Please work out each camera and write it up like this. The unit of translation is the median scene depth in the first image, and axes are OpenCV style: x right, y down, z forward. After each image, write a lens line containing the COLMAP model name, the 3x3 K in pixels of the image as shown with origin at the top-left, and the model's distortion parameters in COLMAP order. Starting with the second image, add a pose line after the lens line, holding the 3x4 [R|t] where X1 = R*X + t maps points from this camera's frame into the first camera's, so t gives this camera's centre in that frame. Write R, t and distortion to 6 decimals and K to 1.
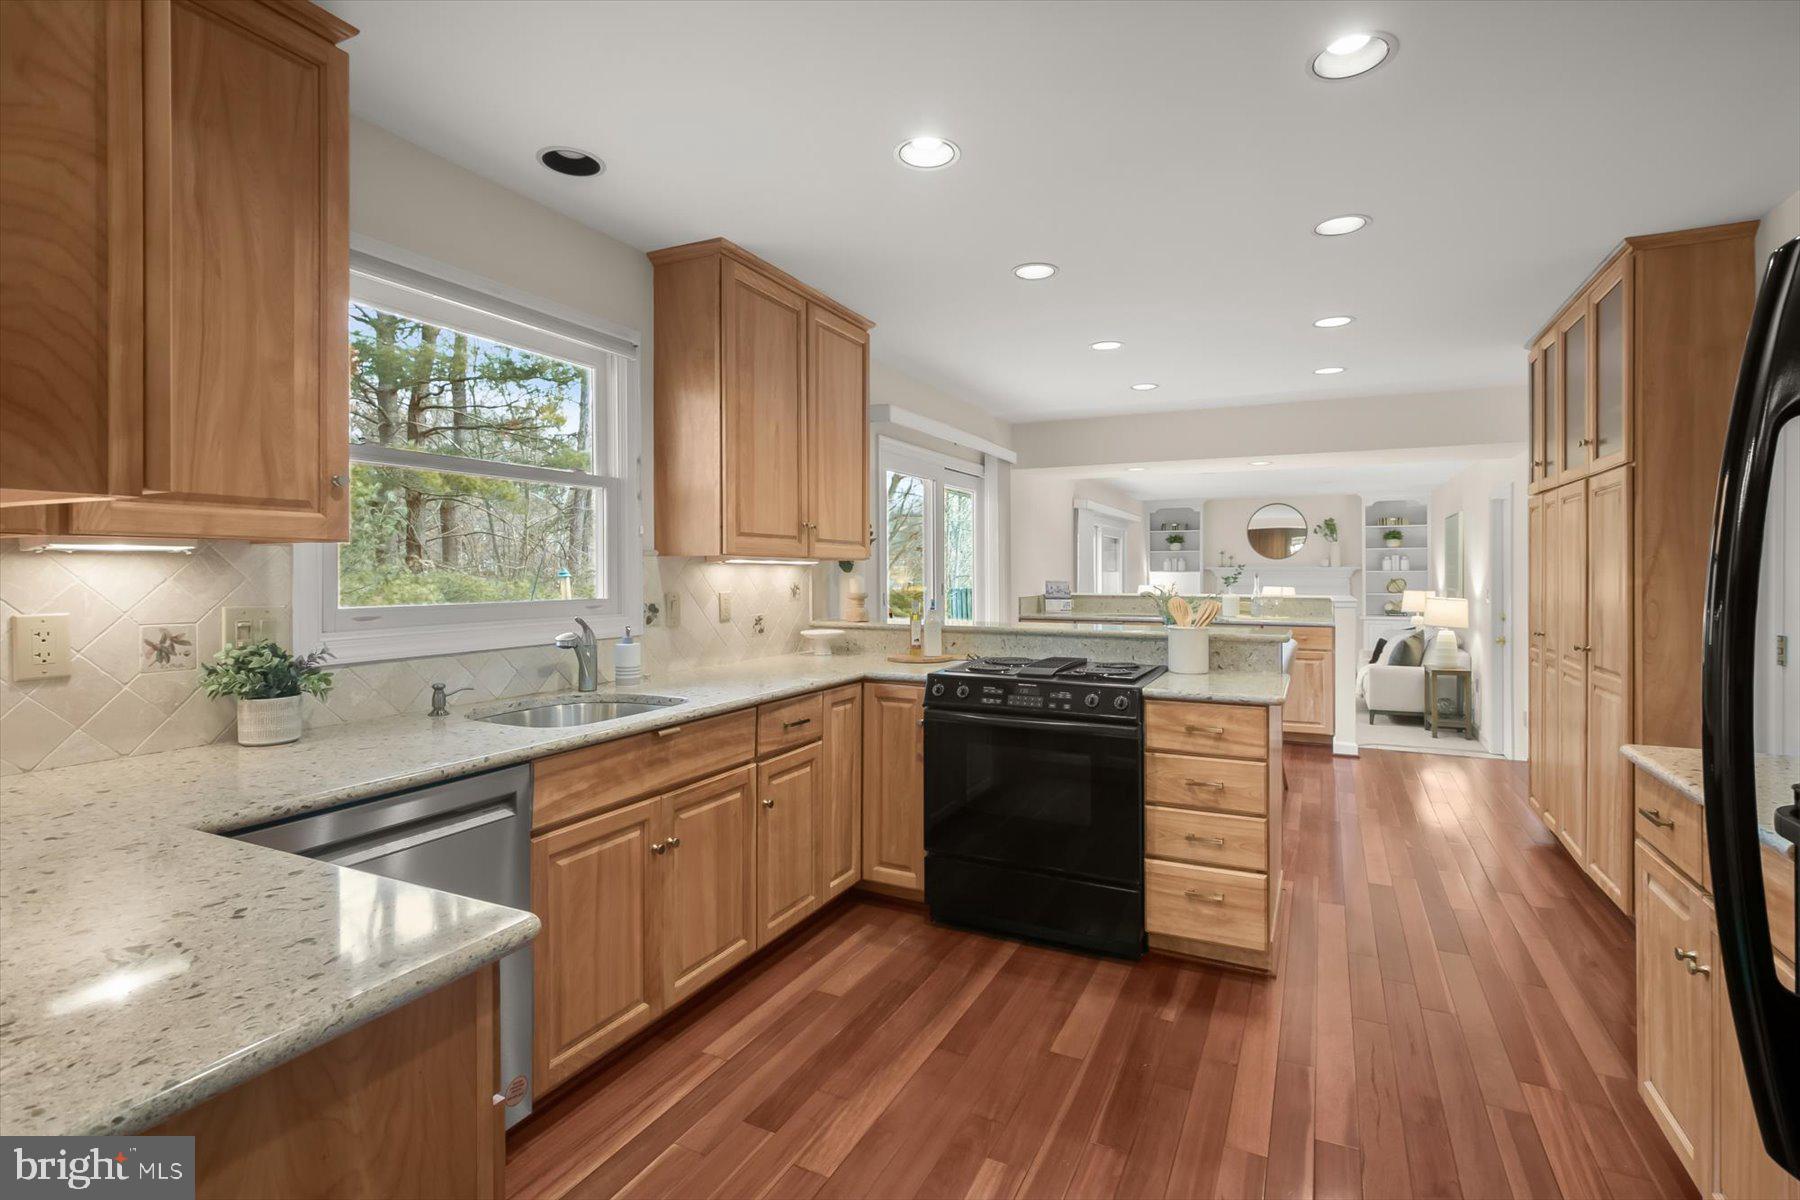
lens RADIAL K [[859.2, 0, 901.5], [0, 859.2, 567.6], [0, 0, 1]] dist [-0.002564, 0.000027]
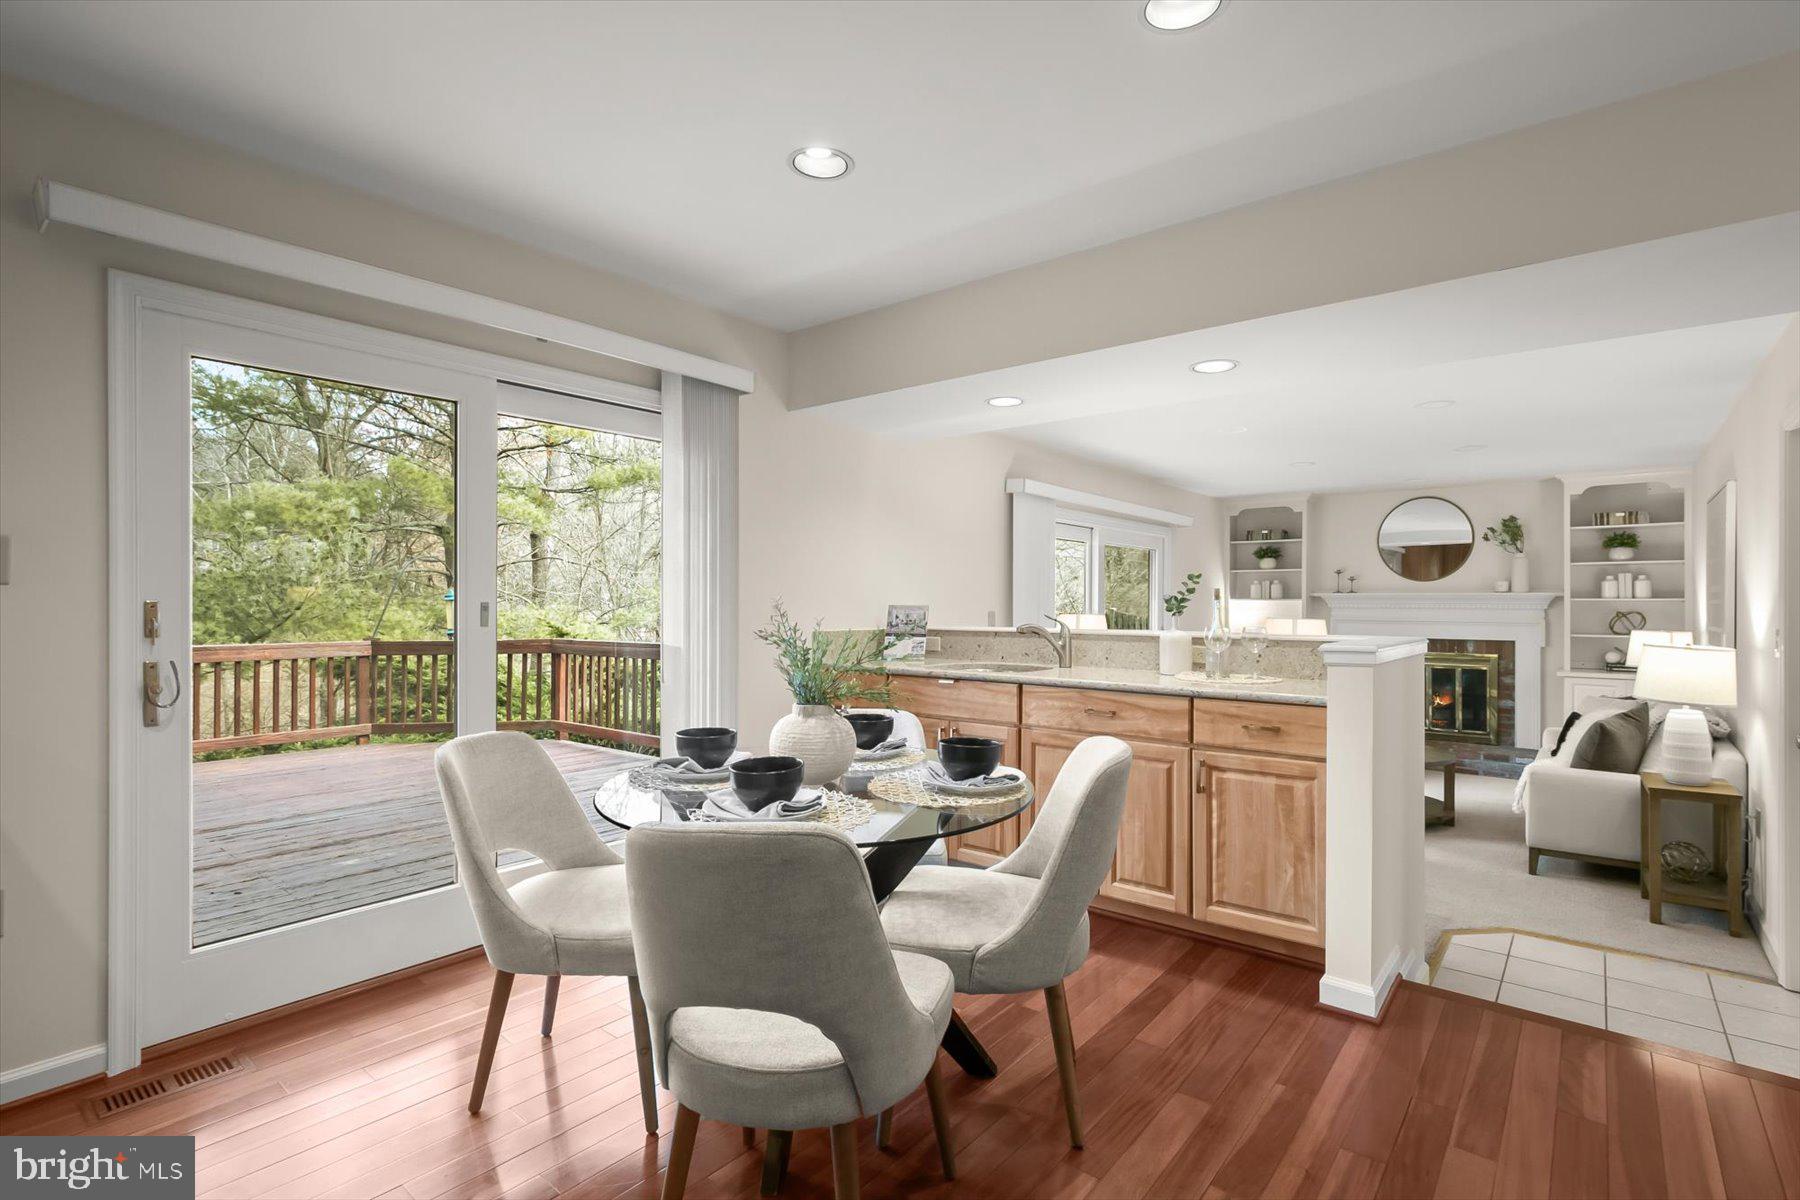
lens RADIAL K [[859.2, 0, 898.8], [0, 859.2, 598.3], [0, 0, 1]] dist [-0.002564, 0.000027]
pose [[0.973380, 0.005470, -0.229131, 0.267861], [-0.006047, 0.999980, -0.001817, 0.010154], [0.229116, 0.003154, 0.973394, 0.360694]]
